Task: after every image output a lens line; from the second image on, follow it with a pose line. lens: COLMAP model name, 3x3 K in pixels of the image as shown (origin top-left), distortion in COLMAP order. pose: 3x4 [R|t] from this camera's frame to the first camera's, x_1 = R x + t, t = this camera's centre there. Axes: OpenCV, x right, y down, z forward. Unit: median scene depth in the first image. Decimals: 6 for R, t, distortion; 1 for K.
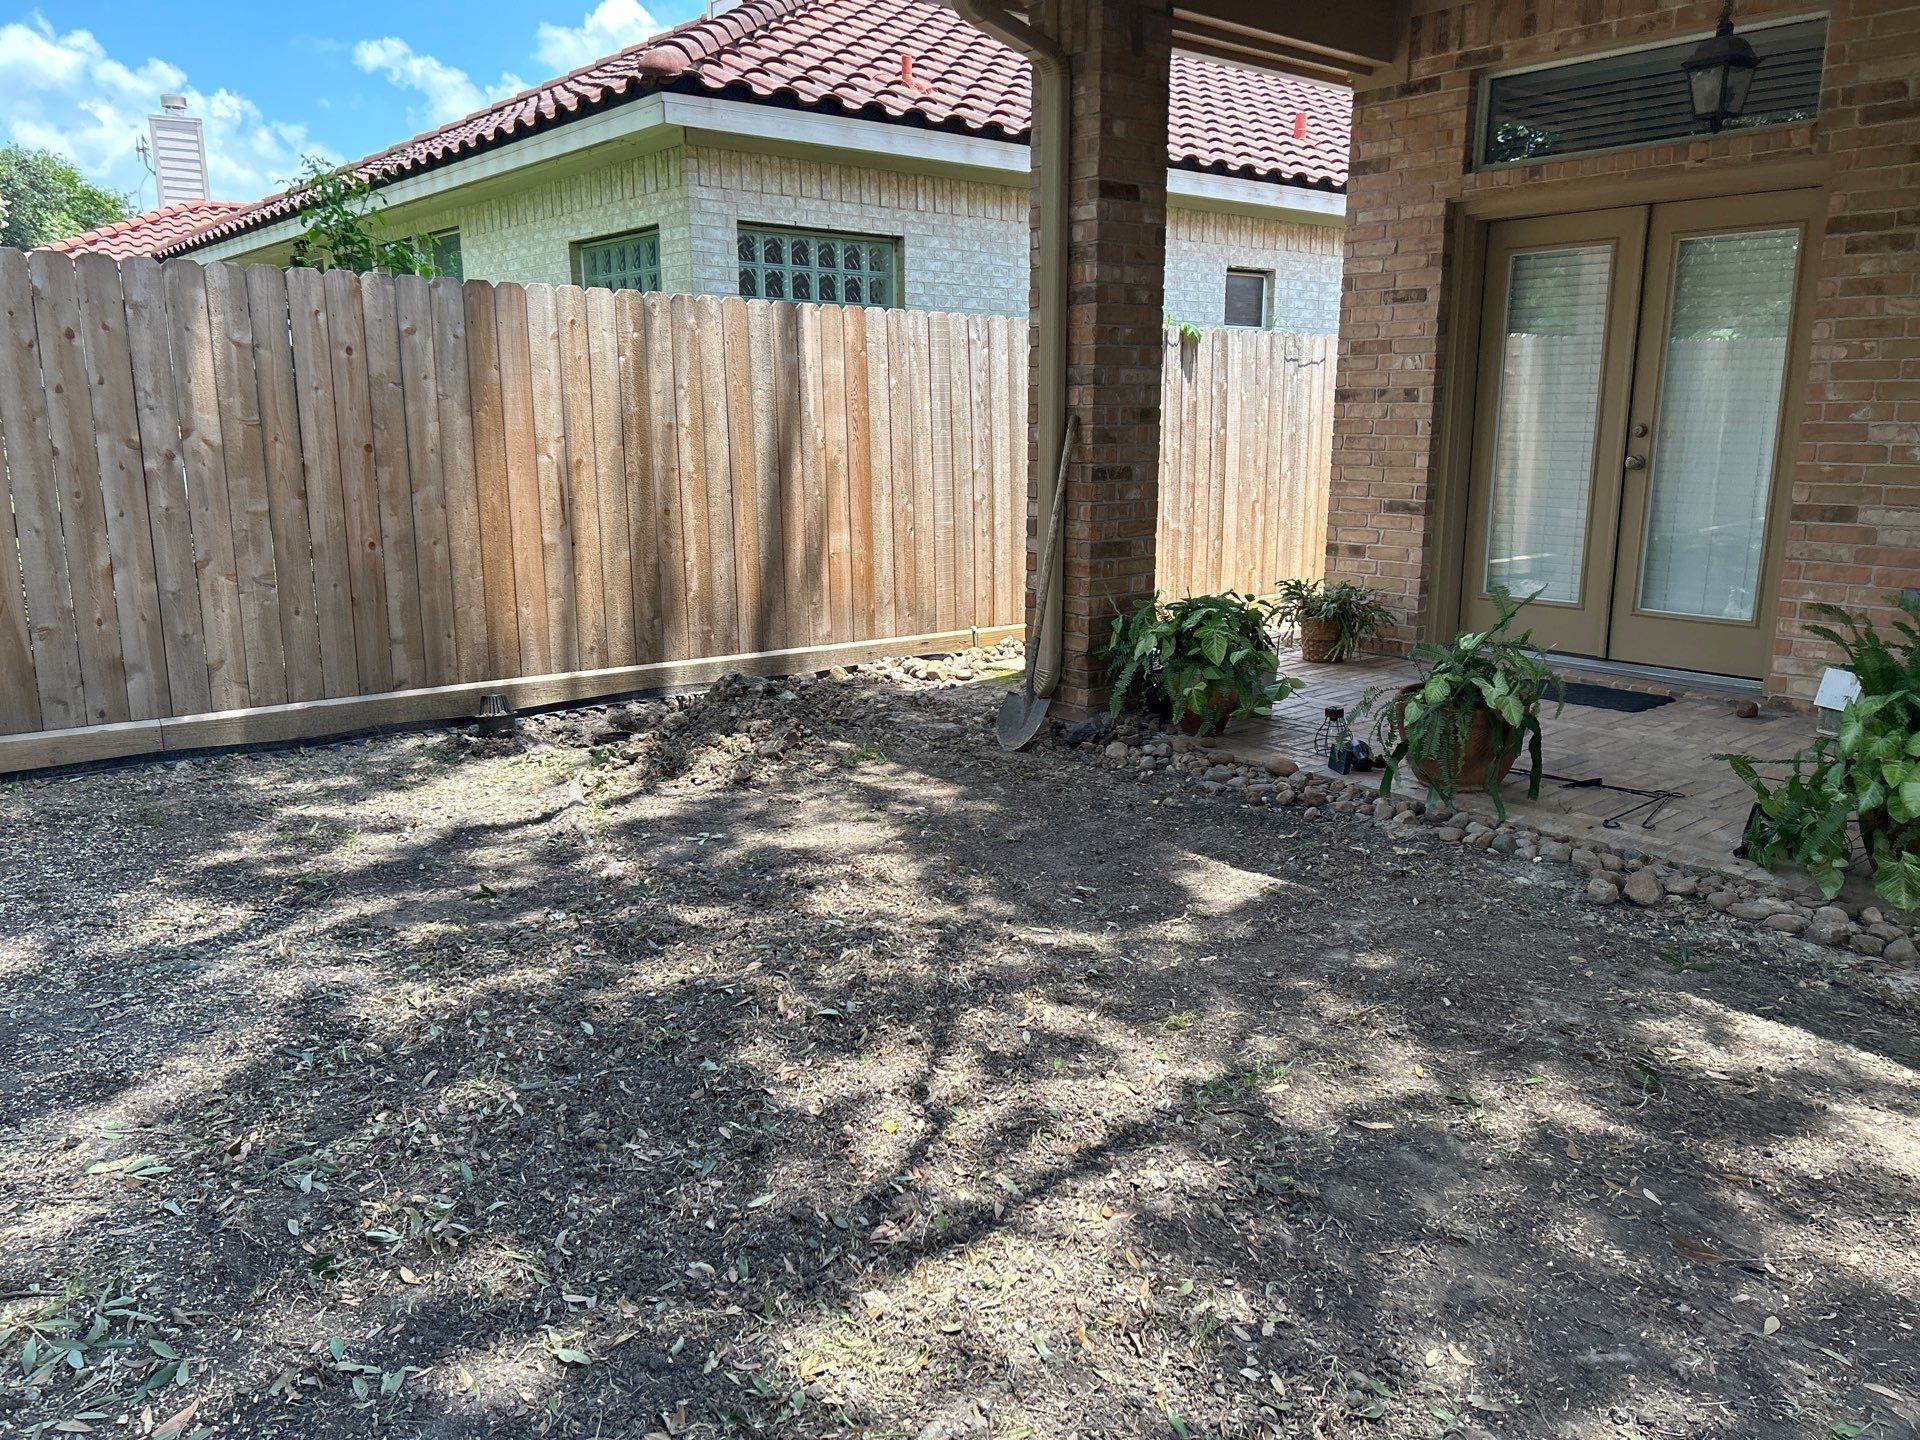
lens RADIAL K [[1423.9, 0, 955.6], [0, 1423.9, 734.5], [0, 0, 1]] dist [0.054063, -0.067989]
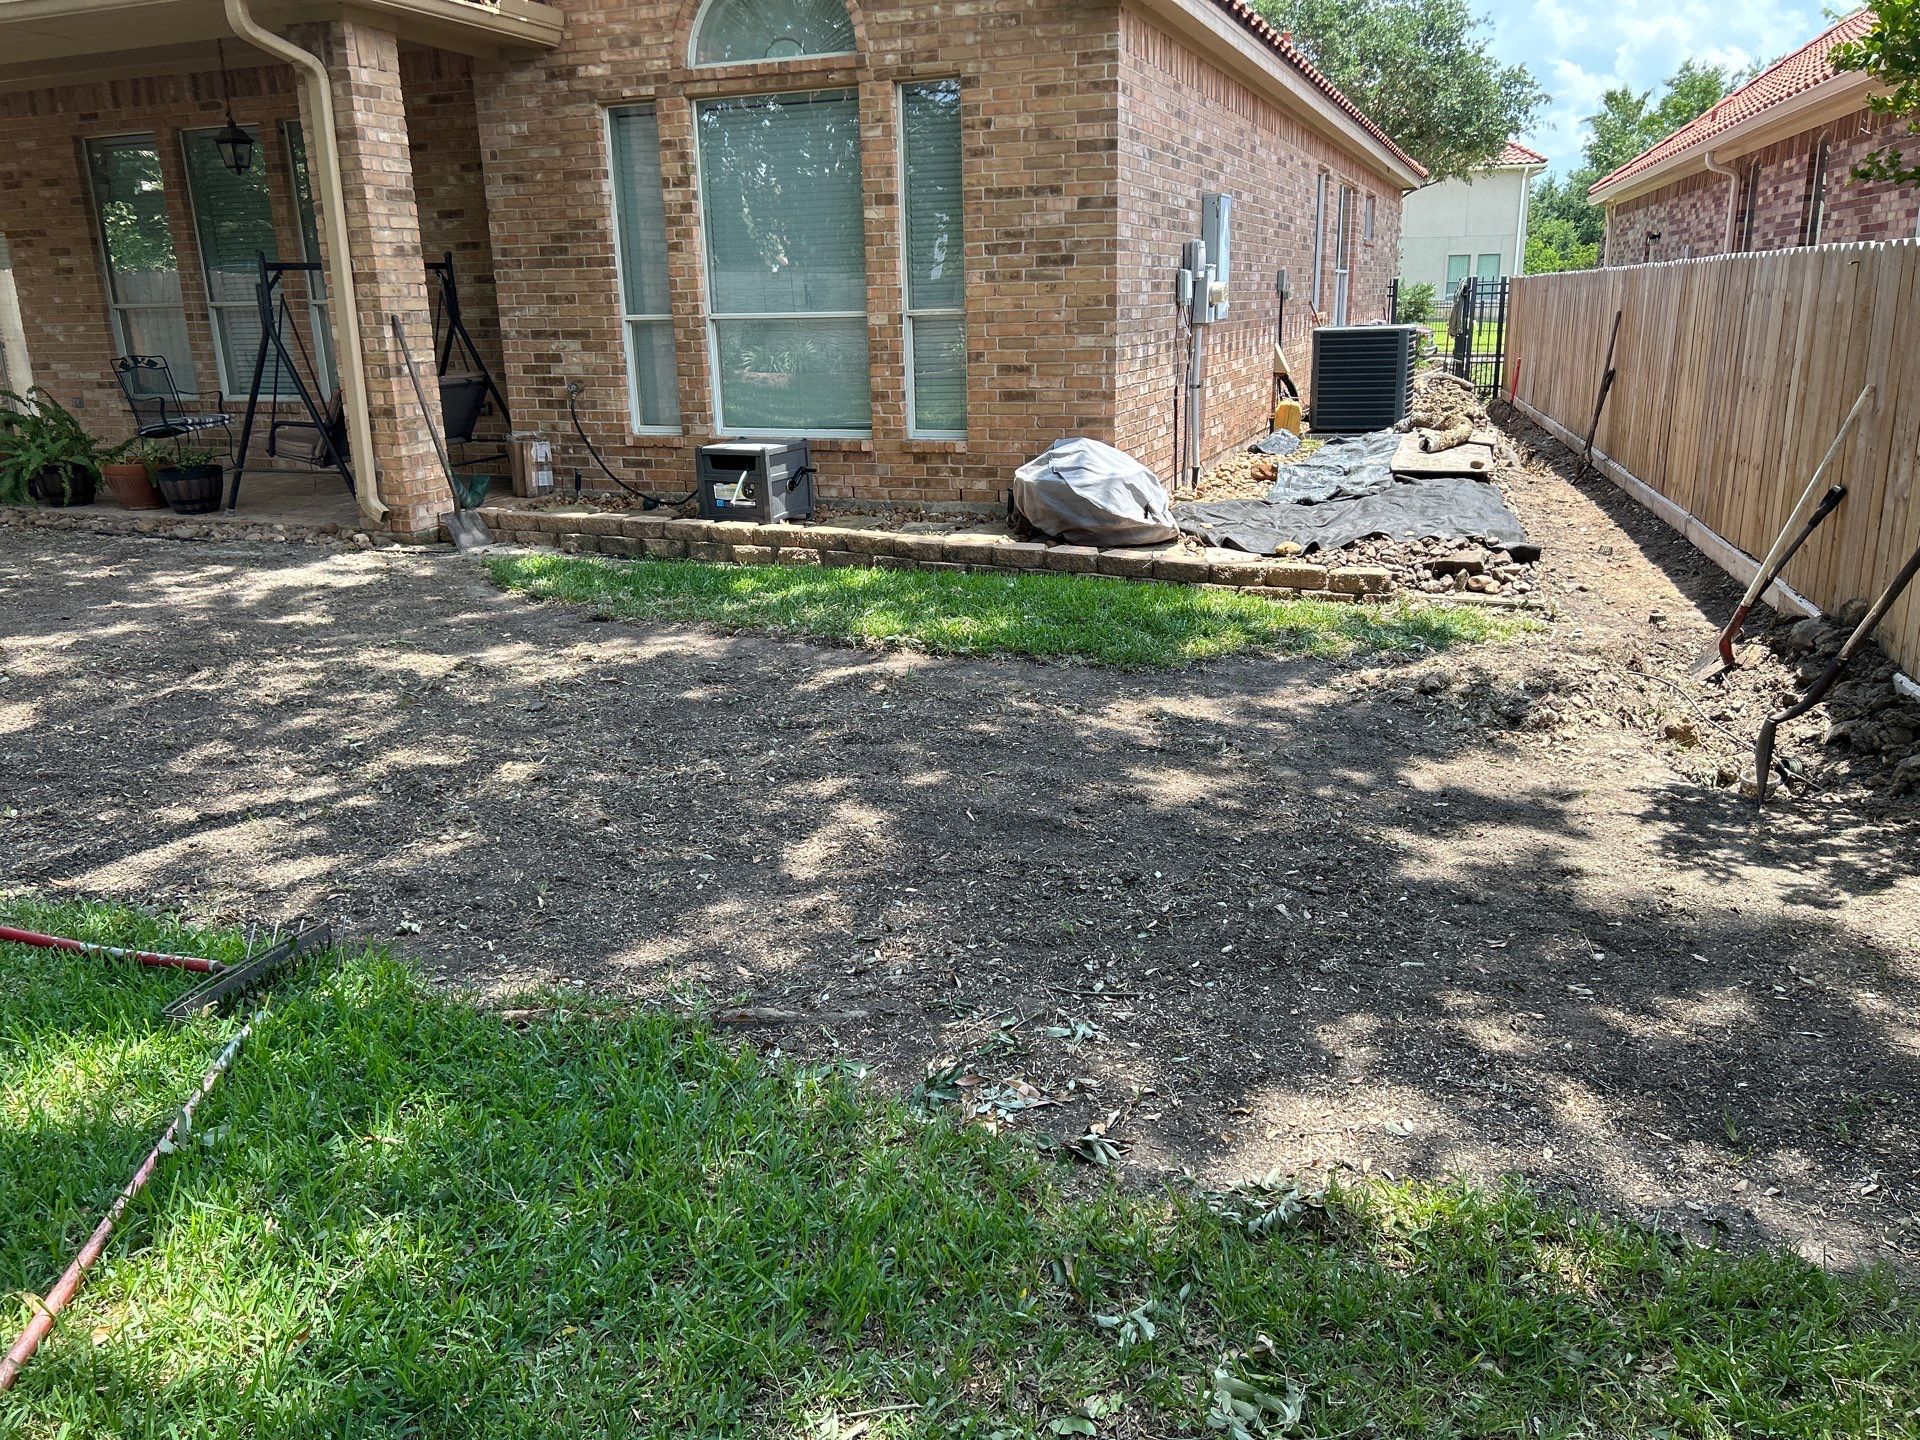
lens RADIAL K [[1423.9, 0, 963.3], [0, 1423.9, 710.5], [0, 0, 1]] dist [0.054063, -0.067989]
pose [[0.868359, -0.151026, 0.472380, 0.674835], [0.127112, 0.988463, 0.082359, 0.341152], [-0.479369, -0.011472, 0.877539, -1.510786]]
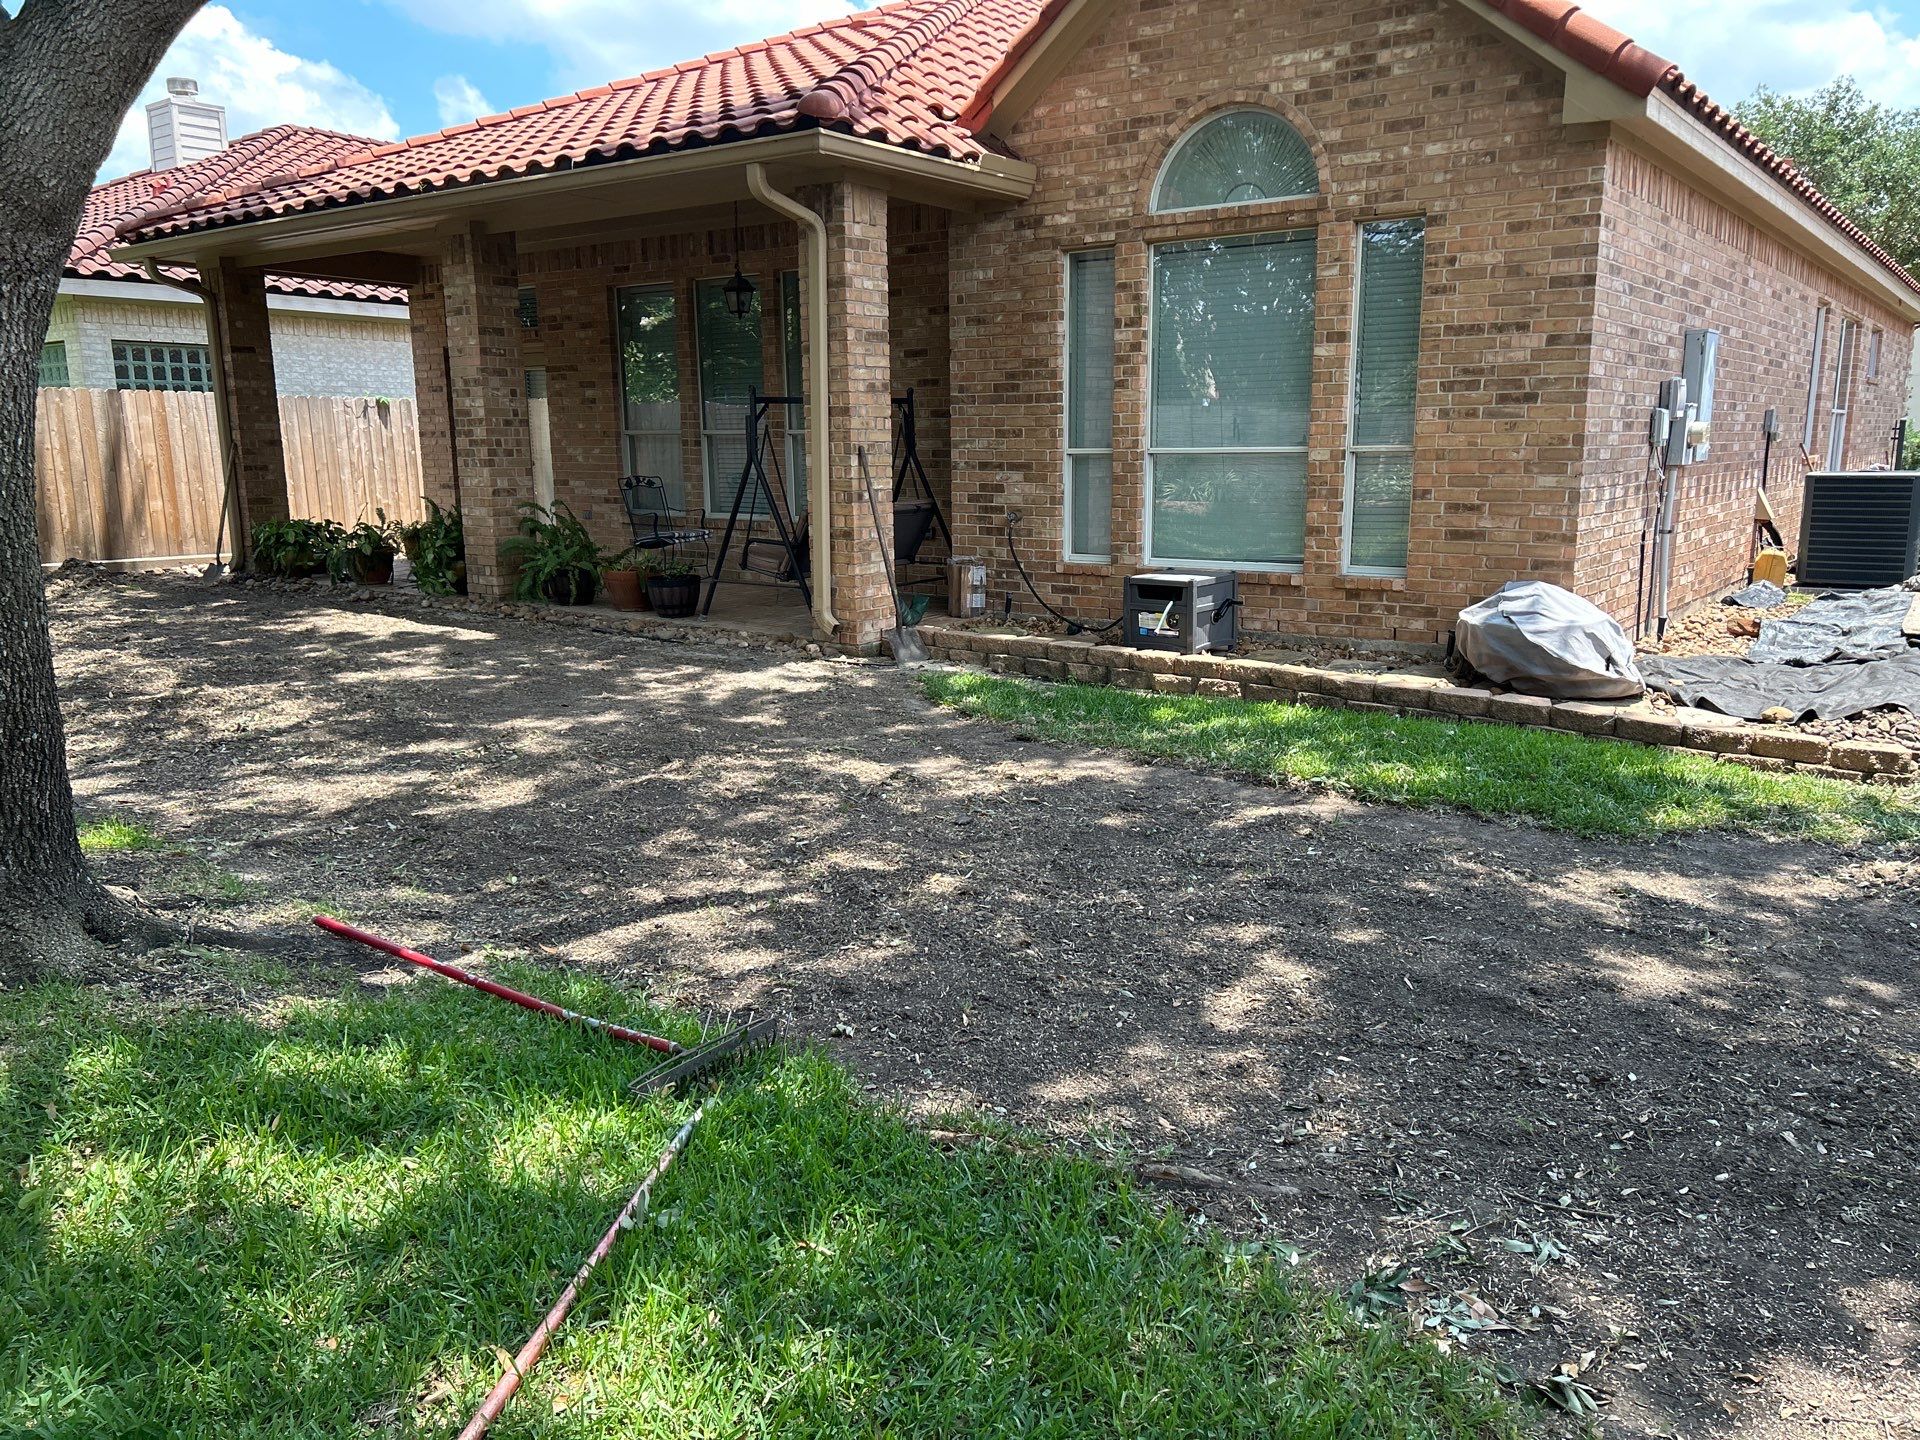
lens RADIAL K [[1423.9, 0, 983.3], [0, 1423.9, 725.1], [0, 0, 1]] dist [0.054063, -0.067989]
pose [[0.969478, -0.050829, 0.239851, 0.661850], [0.056821, 0.998220, -0.018130, 0.334144], [-0.238502, 0.031205, 0.970640, -1.494527]]
